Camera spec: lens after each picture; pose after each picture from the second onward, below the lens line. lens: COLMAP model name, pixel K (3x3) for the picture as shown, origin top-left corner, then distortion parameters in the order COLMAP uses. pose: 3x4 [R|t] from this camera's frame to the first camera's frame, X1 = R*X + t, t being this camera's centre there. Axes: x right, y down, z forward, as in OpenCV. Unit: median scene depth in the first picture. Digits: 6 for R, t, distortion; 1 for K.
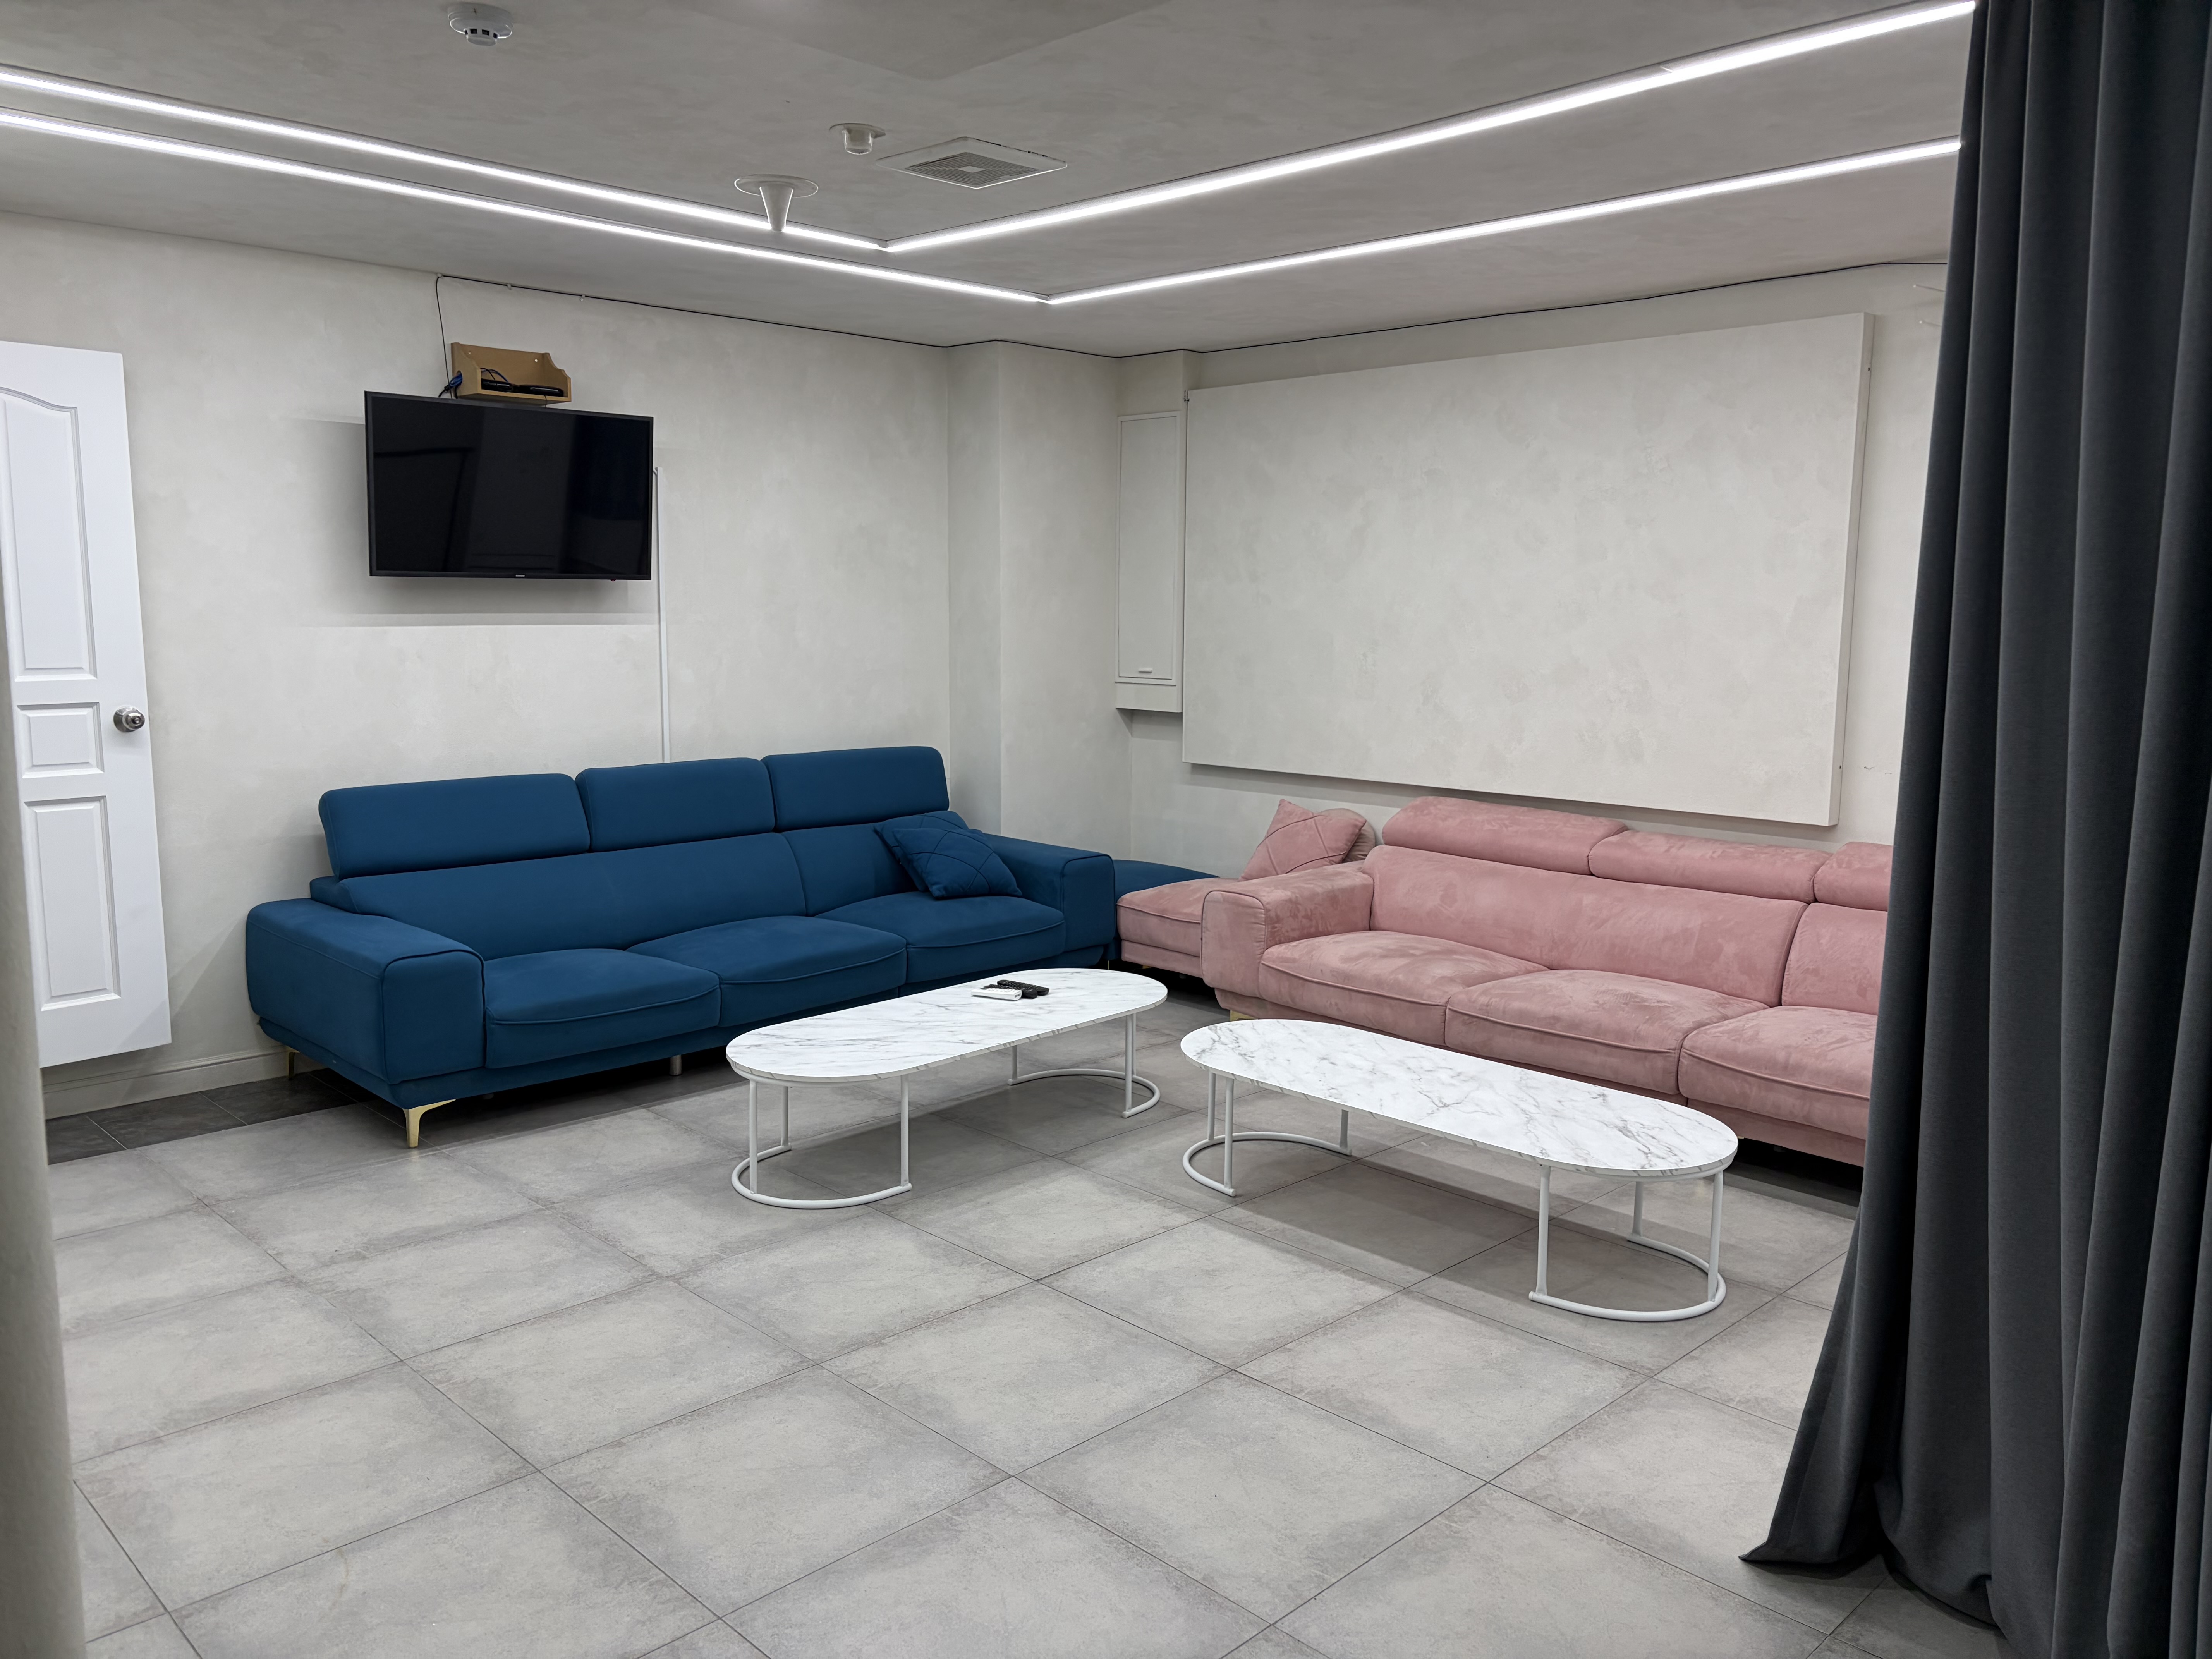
lens RADIAL K [[1665.3, 0, 1108.7], [0, 1665.3, 828.5], [0, 0, 1]] dist [0.006862, 0.000713]
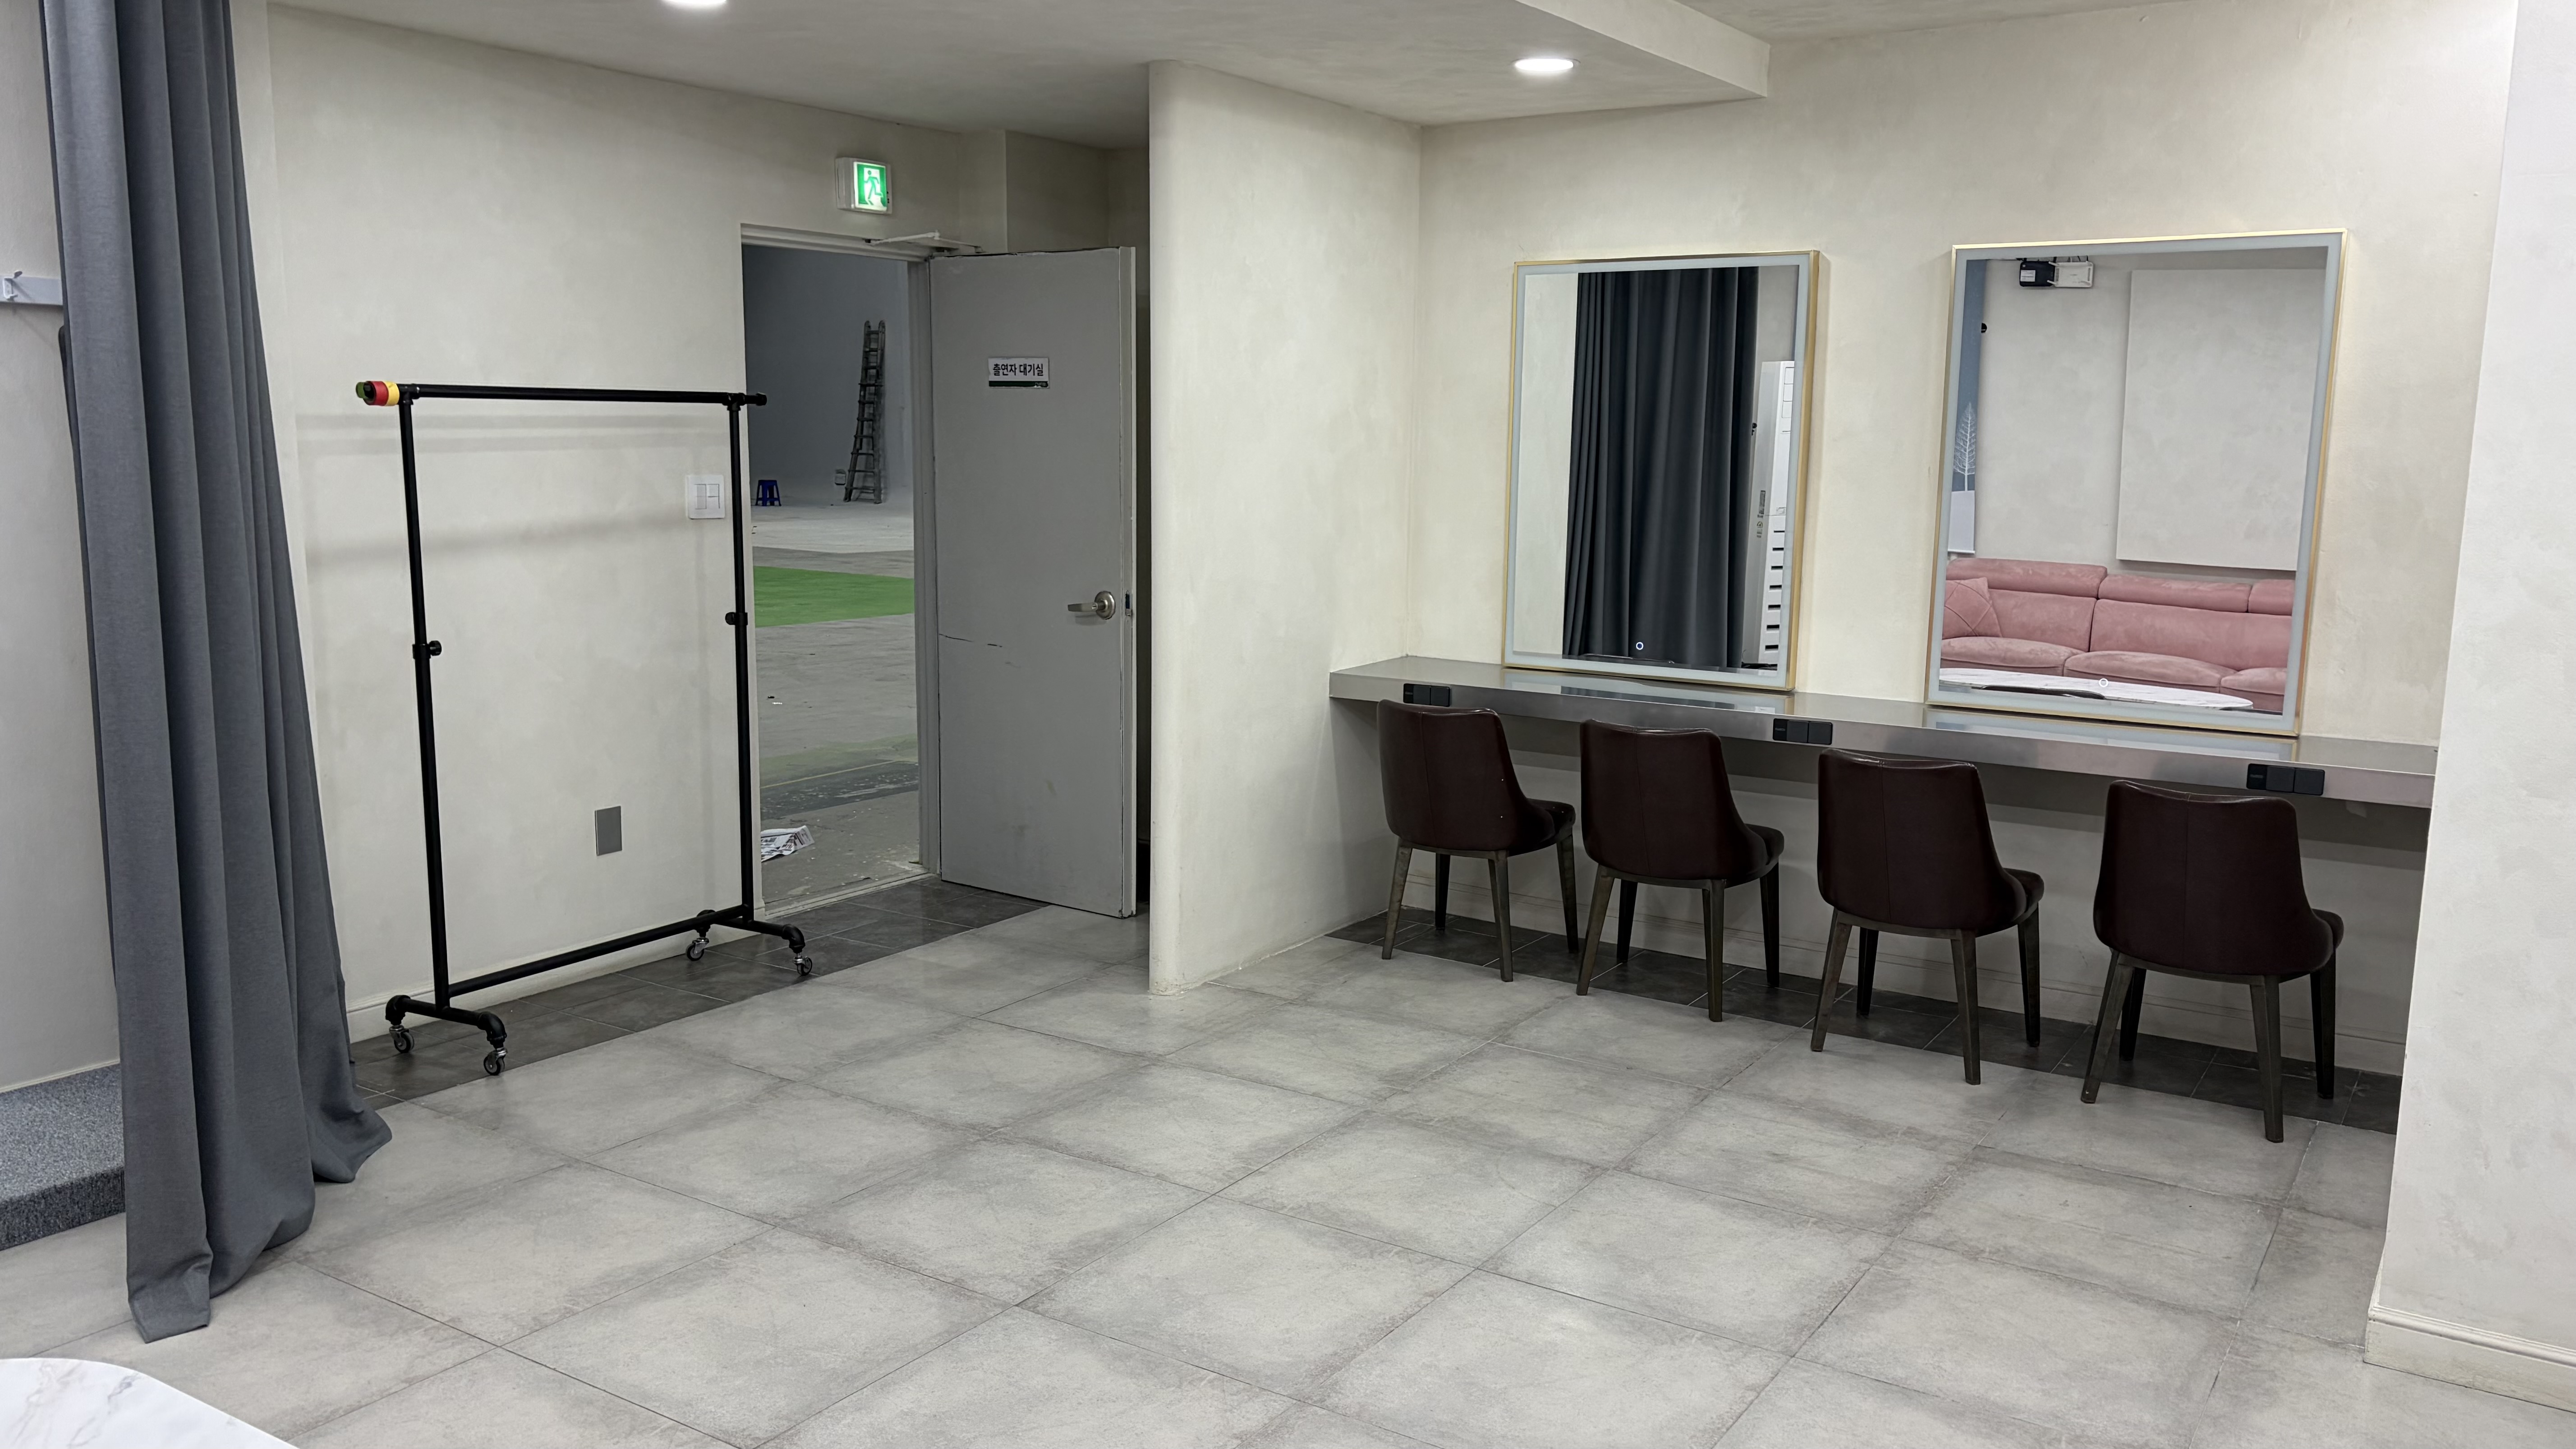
lens RADIAL K [[1914.3, 0, 1300.5], [0, 1914.3, 724.4], [0, 0, 1]] dist [0.065559, -0.095194]
pose [[-0.976389, 0.007111, -0.215904, 0.016957], [-0.055557, 0.957573, 0.282785, -0.220876], [0.208755, 0.288103, -0.934568, 1.625177]]
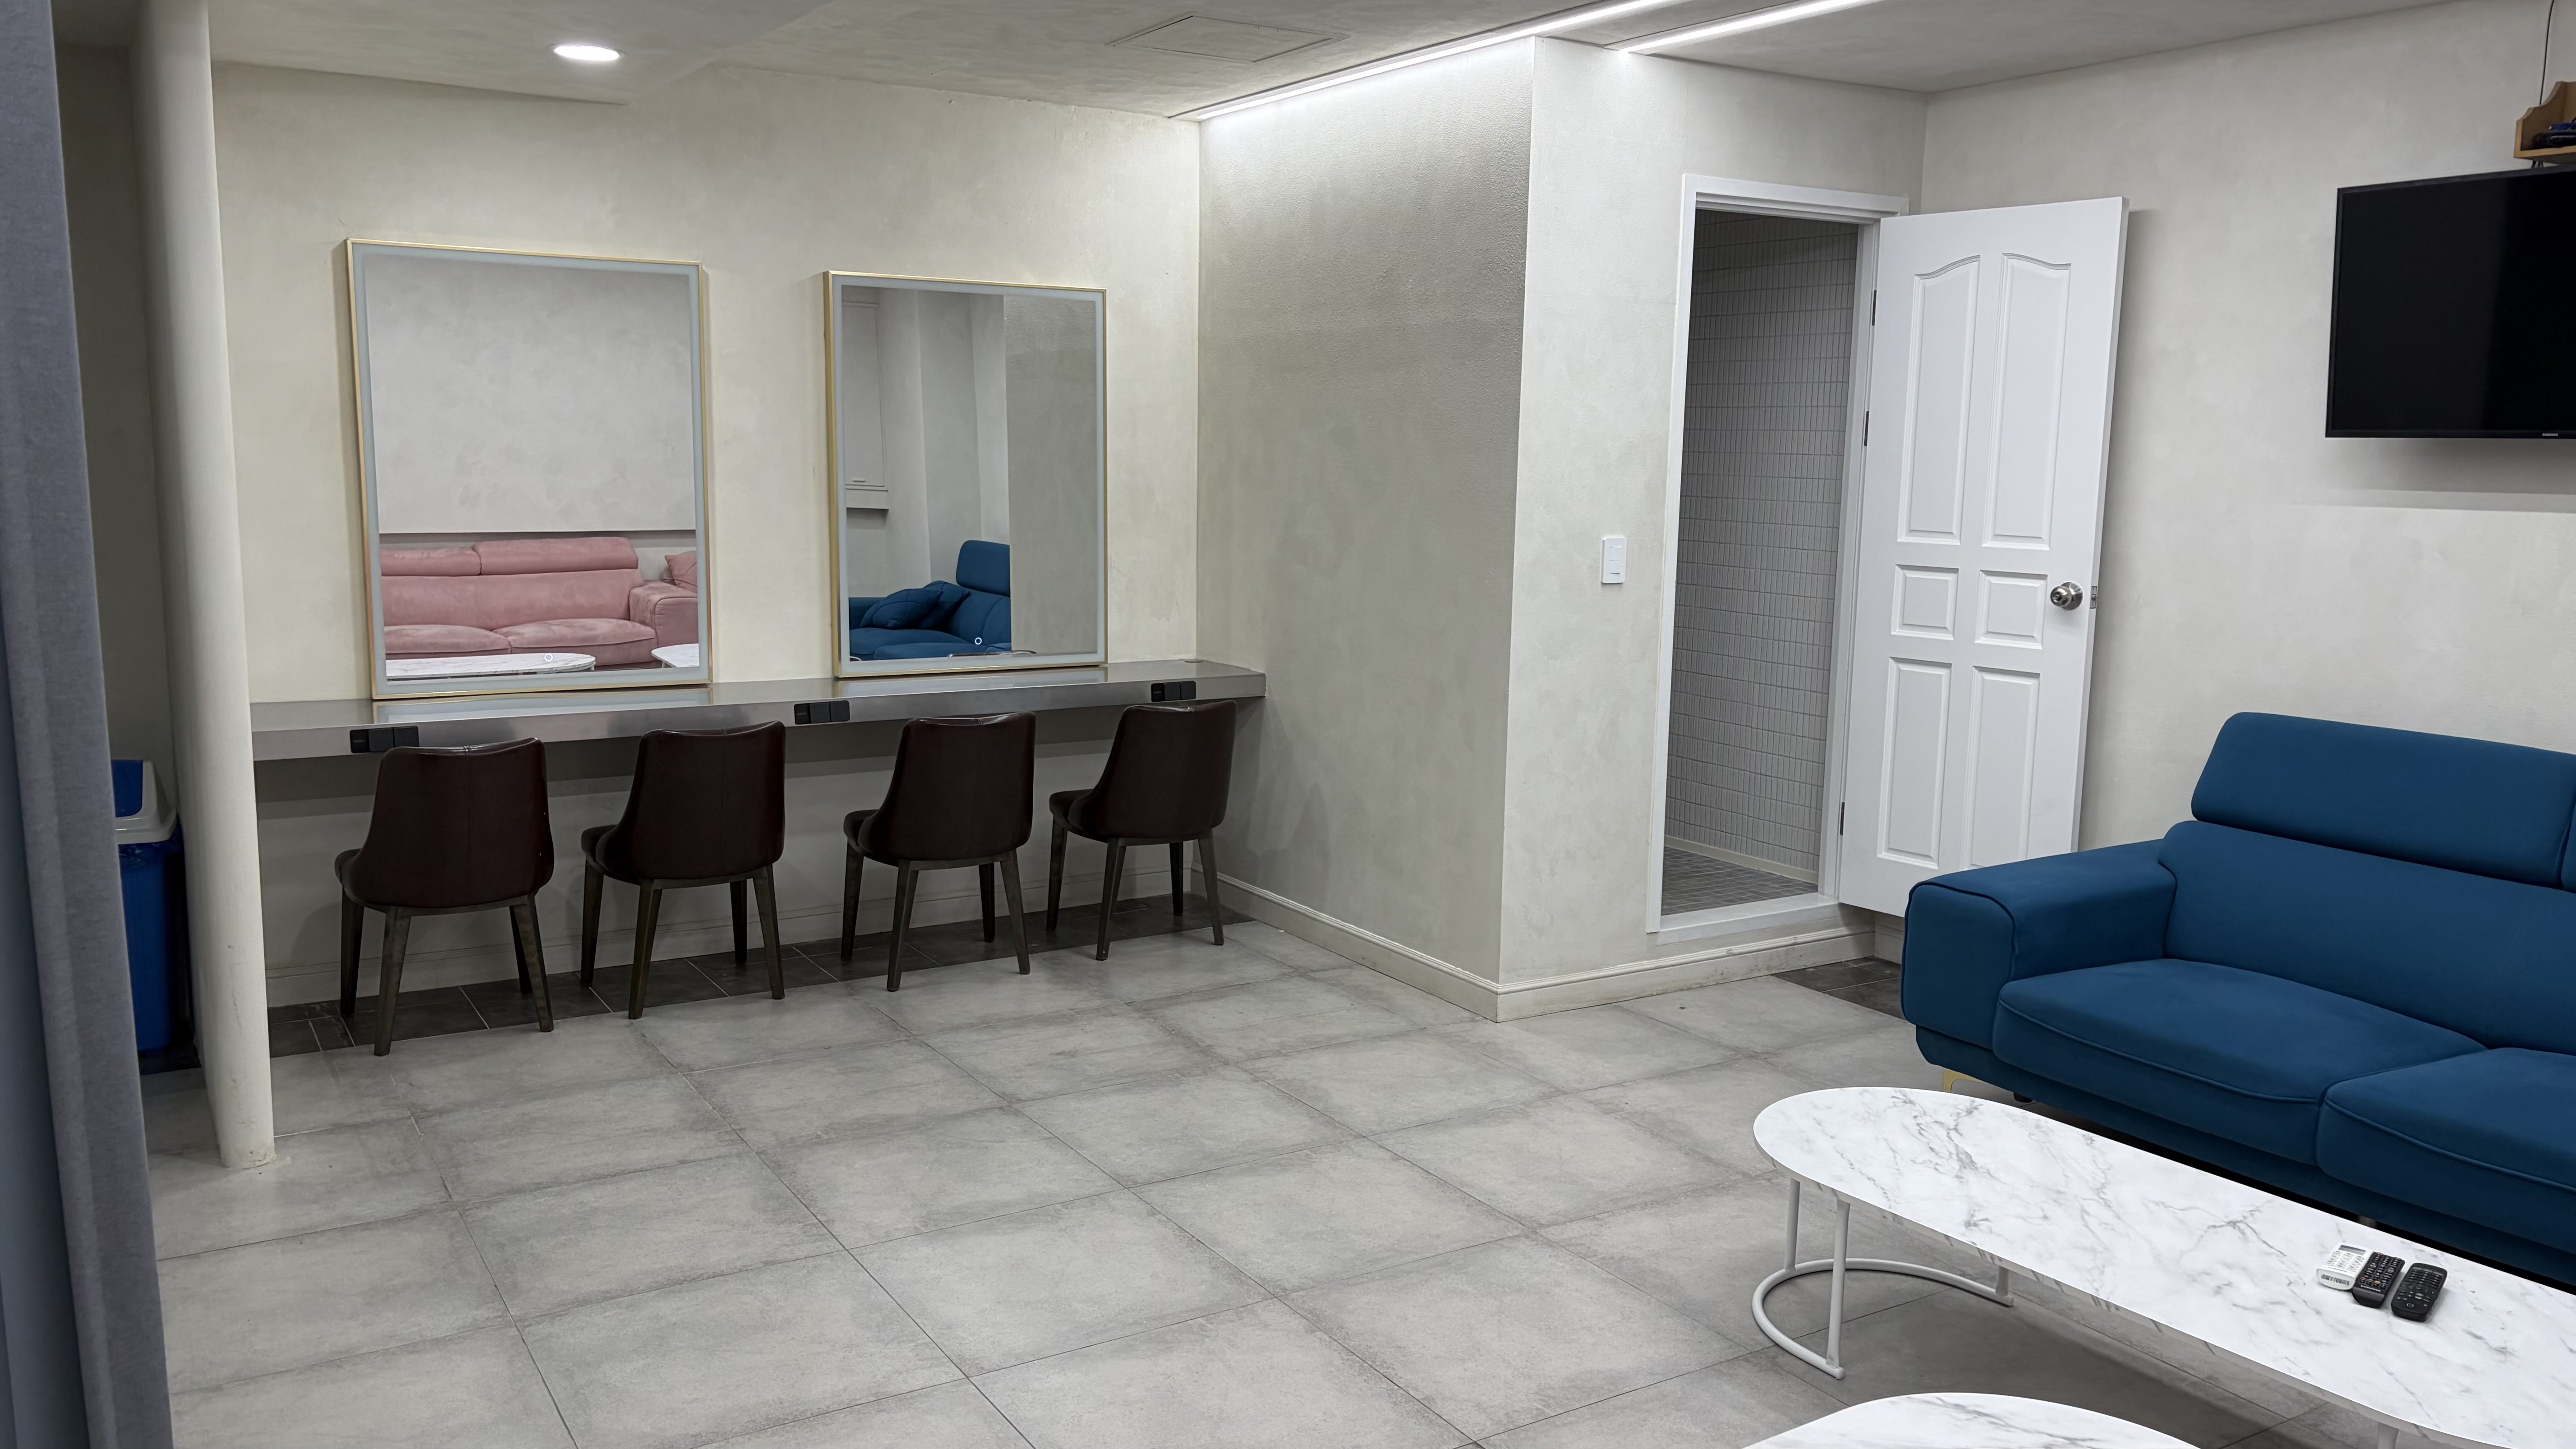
lens RADIAL K [[1914.3, 0, 1300.5], [0, 1914.3, 724.4], [0, 0, 1]] dist [0.065559, -0.095194]
pose [[-0.220961, 0.128191, -0.966821, 0.729647], [-0.152041, 0.974676, 0.163981, -0.140934], [0.963359, 0.183229, -0.195875, 1.074831]]
